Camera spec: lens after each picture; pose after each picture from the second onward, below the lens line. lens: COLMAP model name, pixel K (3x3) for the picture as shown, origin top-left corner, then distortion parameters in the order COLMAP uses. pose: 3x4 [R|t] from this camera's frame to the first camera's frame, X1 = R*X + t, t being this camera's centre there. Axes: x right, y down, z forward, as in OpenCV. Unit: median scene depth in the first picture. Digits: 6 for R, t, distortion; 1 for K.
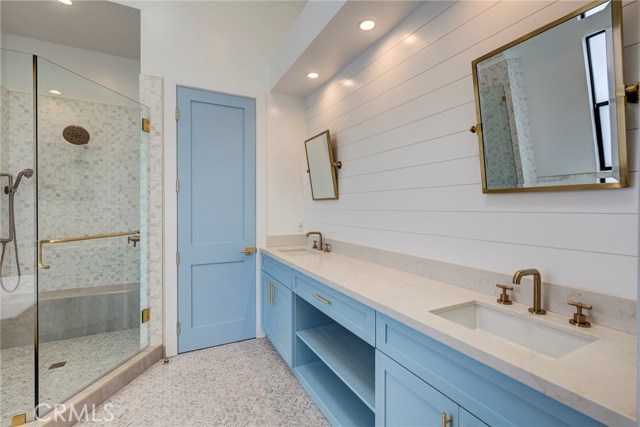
lens RADIAL K [[291.1, 0, 325.0], [0, 291.1, 211.0], [0, 0, 1]] dist [-0.004789, -0.000921]
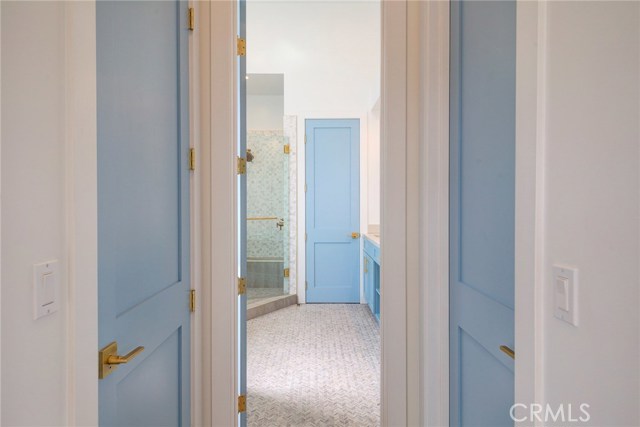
lens RADIAL K [[400.0, 0, 319.0], [0, 400.0, 211.2], [0, 0, 1]] dist [0.003179, 0.000081]
pose [[0.888745, 0.006031, -0.458363, 0.472401], [-0.001305, 0.999943, 0.010626, 0.009327], [0.458401, -0.008845, 0.888701, -0.754463]]
